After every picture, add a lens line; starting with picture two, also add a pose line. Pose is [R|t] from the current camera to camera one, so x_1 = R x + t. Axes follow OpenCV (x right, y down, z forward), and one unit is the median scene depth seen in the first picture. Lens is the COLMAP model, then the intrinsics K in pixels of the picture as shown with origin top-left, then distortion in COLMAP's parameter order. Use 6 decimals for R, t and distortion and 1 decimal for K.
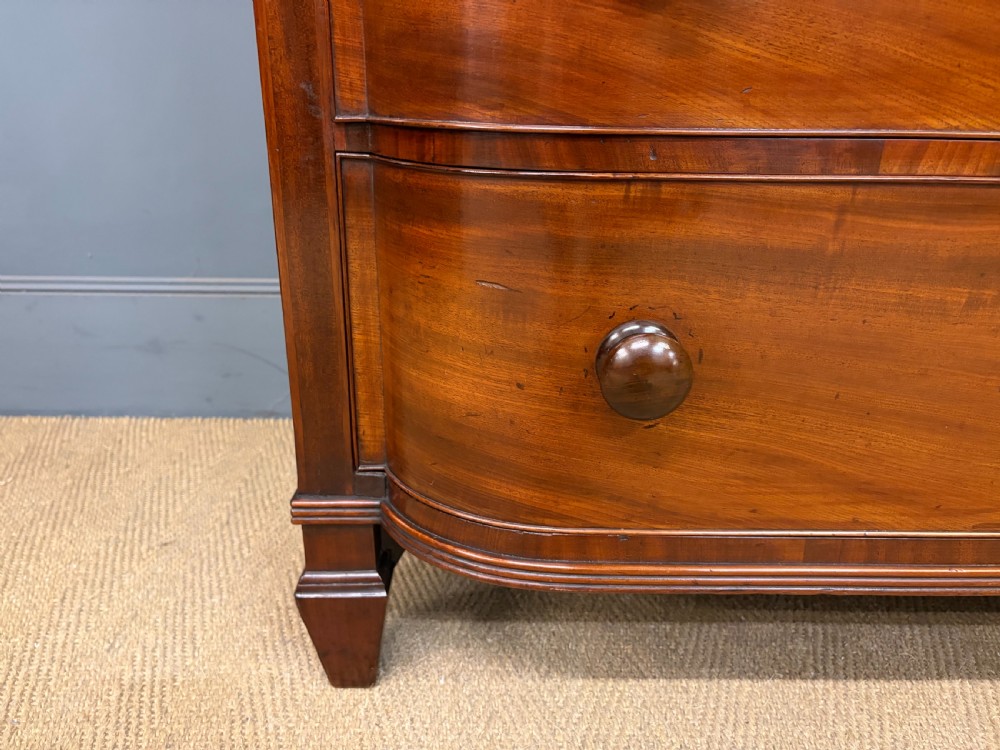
lens RADIAL K [[769.4, 0, 501.3], [0, 769.4, 379.3], [0, 0, 1]] dist [0.055027, -0.077503]
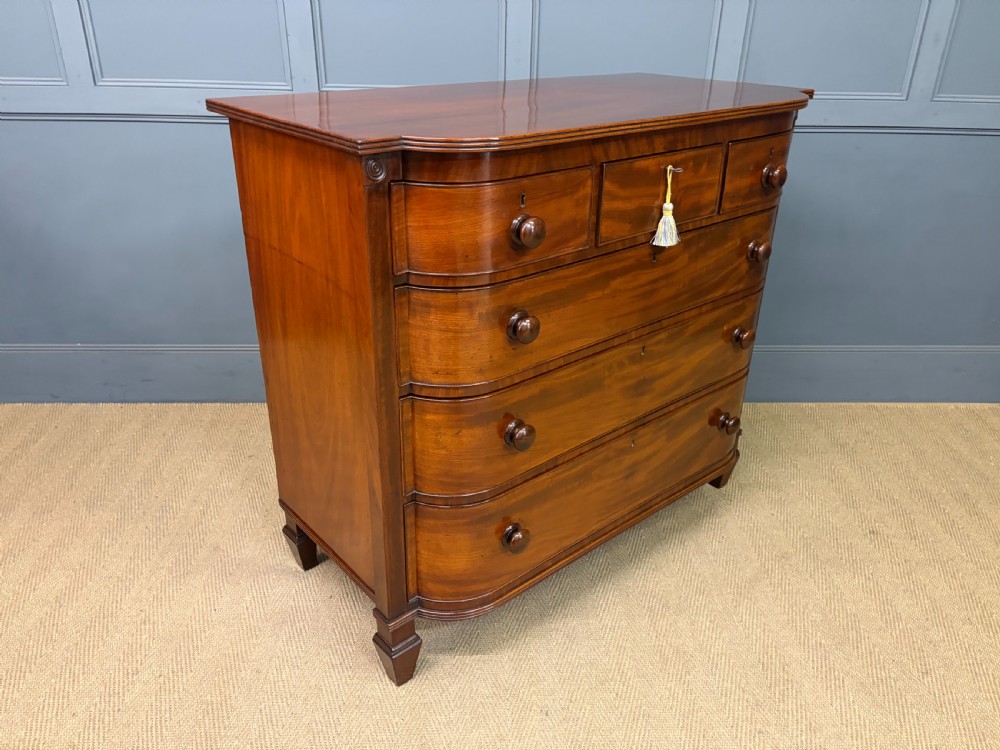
lens RADIAL K [[762.2, 0, 506.1], [0, 762.2, 380.6], [0, 0, 1]] dist [0.061164, -0.074183]
pose [[0.999161, -0.006365, 0.040453, 0.484702], [0.002430, 0.995322, 0.096586, -0.419637], [-0.040878, -0.096407, 0.994502, -2.298105]]
